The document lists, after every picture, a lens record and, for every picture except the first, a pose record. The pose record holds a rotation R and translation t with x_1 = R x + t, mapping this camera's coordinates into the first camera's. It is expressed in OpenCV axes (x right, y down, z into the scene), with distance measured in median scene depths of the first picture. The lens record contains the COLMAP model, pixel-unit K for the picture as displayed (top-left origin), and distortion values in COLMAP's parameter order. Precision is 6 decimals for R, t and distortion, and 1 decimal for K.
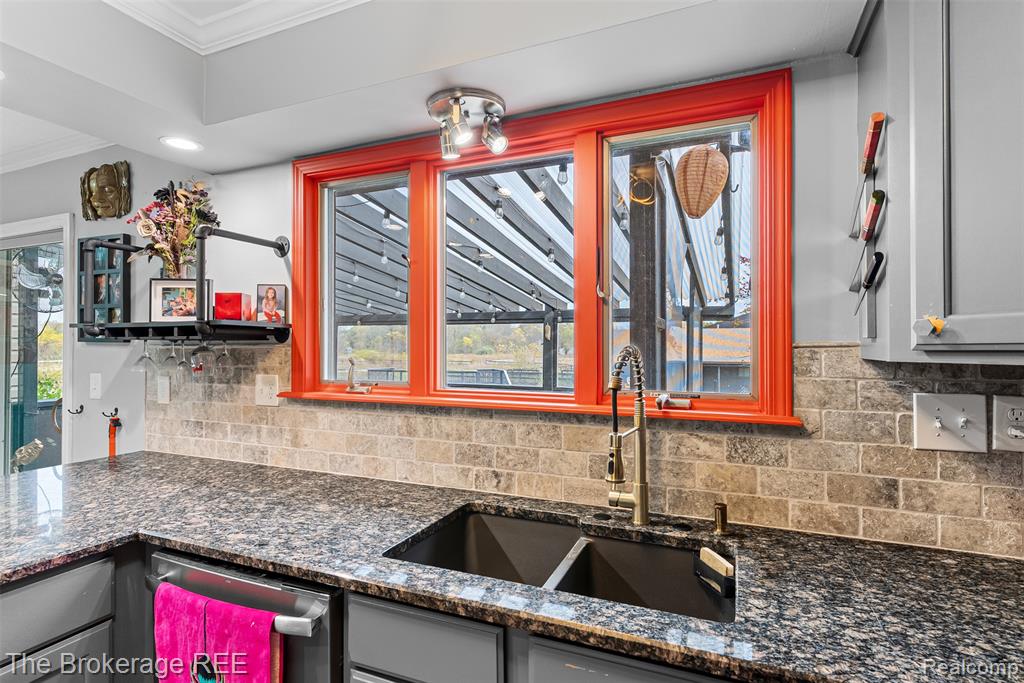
lens RADIAL K [[514.5, 0, 515.0], [0, 514.5, 344.0], [0, 0, 1]] dist [0.001985, -0.001055]
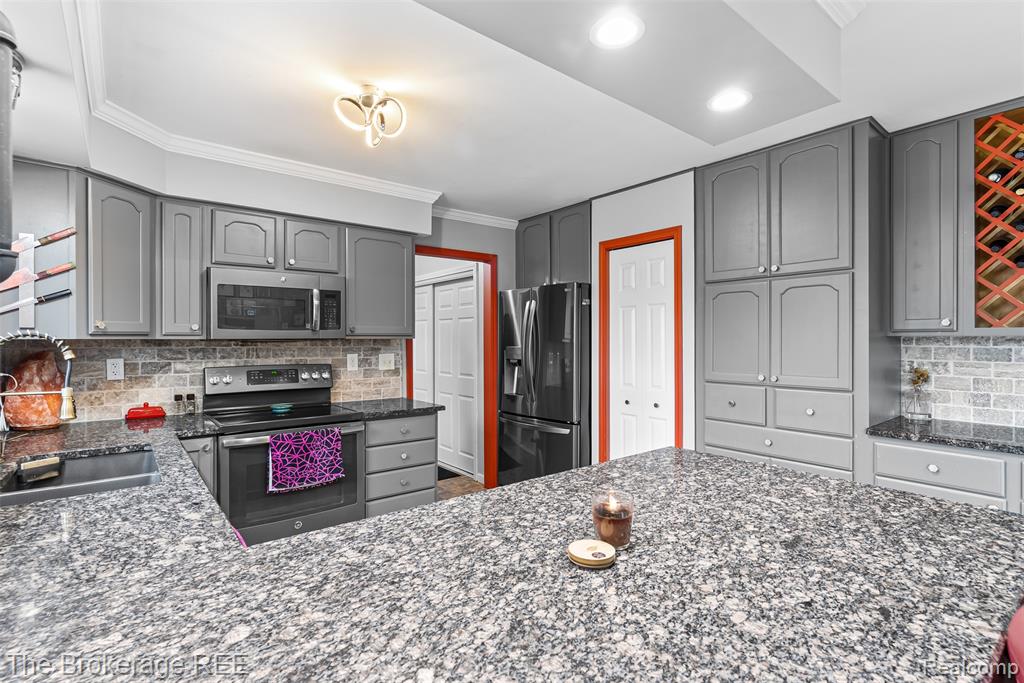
lens RADIAL K [[491.3, 0, 514.9], [0, 491.3, 338.4], [0, 0, 1]] dist [0.002578, -0.000761]
pose [[-0.882331, 0.003054, 0.470620, -1.109778], [0.001428, 0.999992, -0.003812, 0.024358], [-0.470628, -0.002691, -0.882328, 1.117270]]
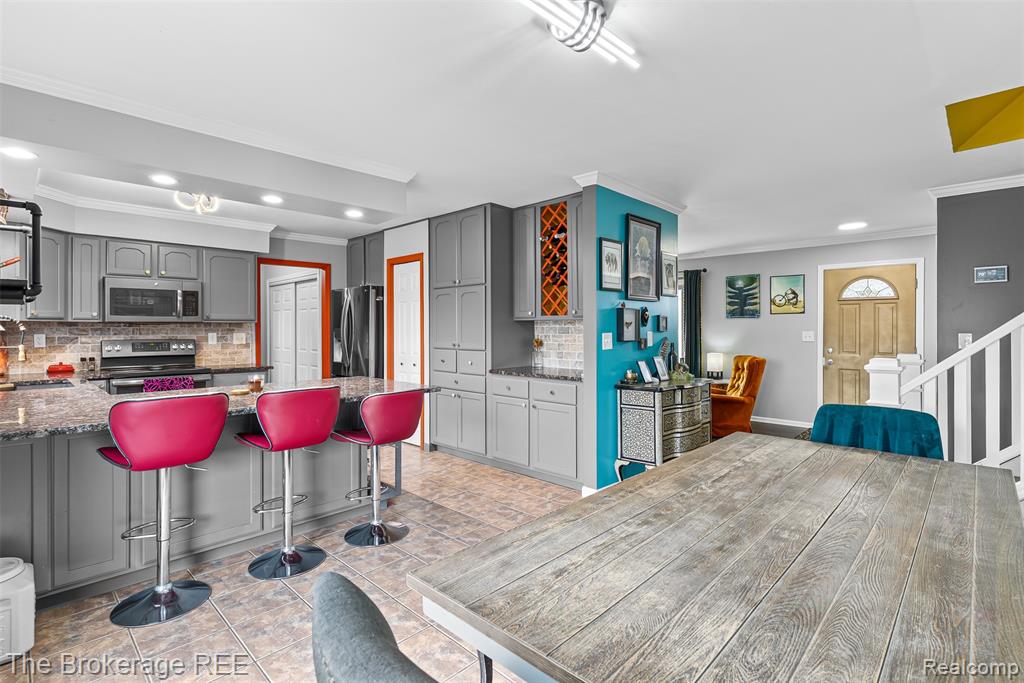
lens RADIAL K [[491.3, 0, 510.7], [0, 491.3, 327.0], [0, 0, 1]] dist [0.002578, -0.000761]
pose [[-0.930717, 0.003226, 0.365727, -2.313114], [0.001910, 0.999990, -0.003960, 0.058207], [-0.365736, -0.002987, -0.930714, 1.746758]]
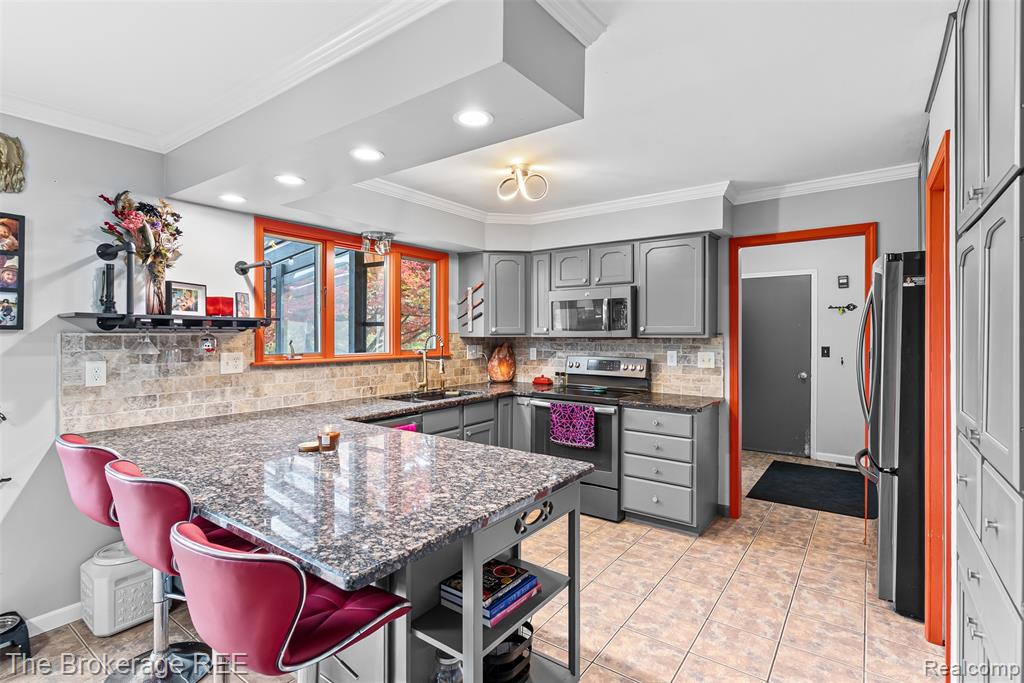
lens RADIAL K [[491.3, 0, 497.2], [0, 491.3, 331.4], [0, 0, 1]] dist [0.002578, -0.000761]
pose [[0.246766, 0.004572, 0.969064, -1.915632], [-0.002639, 0.999988, -0.004046, 0.002258], [-0.969072, -0.001559, 0.246775, -0.101735]]
